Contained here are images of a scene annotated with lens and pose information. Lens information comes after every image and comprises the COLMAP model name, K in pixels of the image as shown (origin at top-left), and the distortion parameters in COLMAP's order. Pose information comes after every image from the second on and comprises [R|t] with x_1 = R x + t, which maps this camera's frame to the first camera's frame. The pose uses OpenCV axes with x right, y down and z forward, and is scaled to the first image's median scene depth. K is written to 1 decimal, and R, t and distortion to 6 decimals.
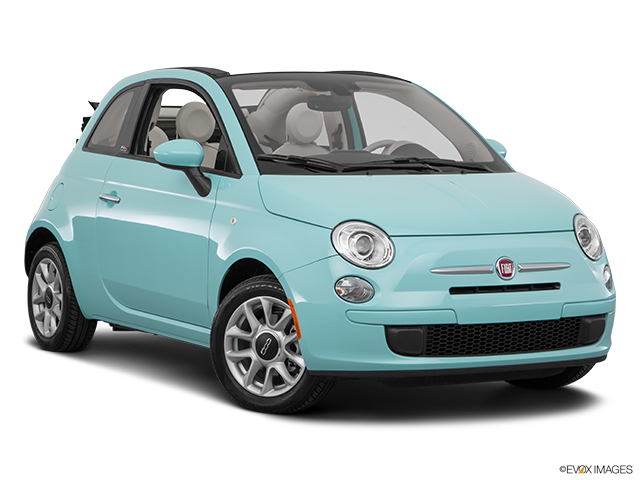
lens RADIAL K [[1735.8, 0, 318.6], [0, 1735.8, 235.6], [0, 0, 1]] dist [0.396176, 0.000000]
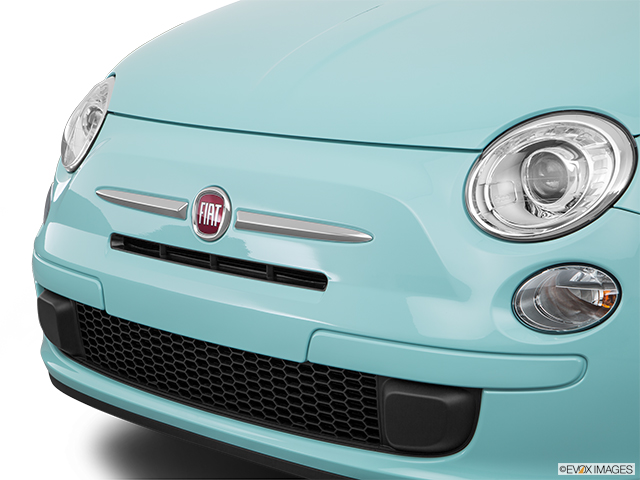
lens RADIAL K [[1420.0, 0, 317.0], [0, 1420.0, 241.9], [0, 0, 1]] dist [0.234867, 0.000000]
pose [[0.296171, 0.172092, -0.939504, 0.434662], [-0.057770, 0.985061, 0.162225, -0.031638], [0.953386, 0.006229, 0.301688, 0.903733]]
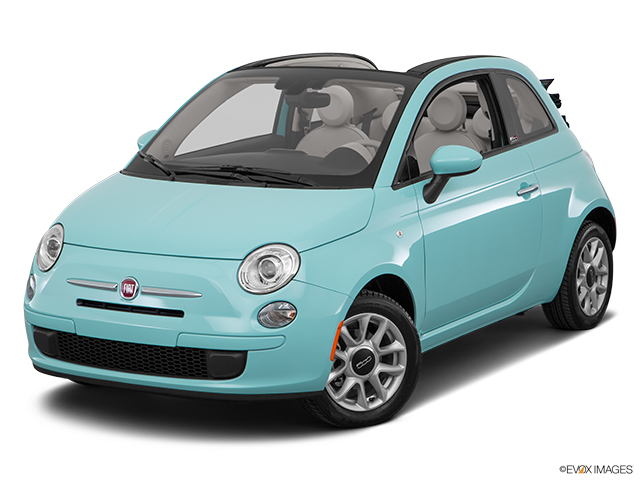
lens RADIAL K [[1709.0, 0, 320.4], [0, 1709.0, 243.1], [0, 0, 1]] dist [0.354313, 0.000000]
pose [[0.485943, 0.125933, -0.864870, 1.003334], [-0.043671, 0.991827, 0.119882, -0.129591], [0.872898, -0.020486, 0.487472, 0.600268]]
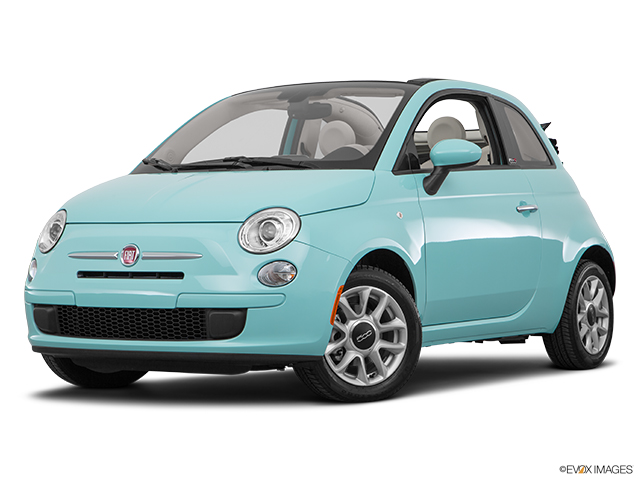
lens RADIAL K [[1675.4, 0, 321.8], [0, 1675.4, 236.2], [0, 0, 1]] dist [0.317015, 0.000000]
pose [[0.483637, -0.008362, -0.875229, 1.001430], [-0.047885, 0.998204, -0.035997, 0.037043], [0.873958, 0.059320, 0.482368, 0.613283]]
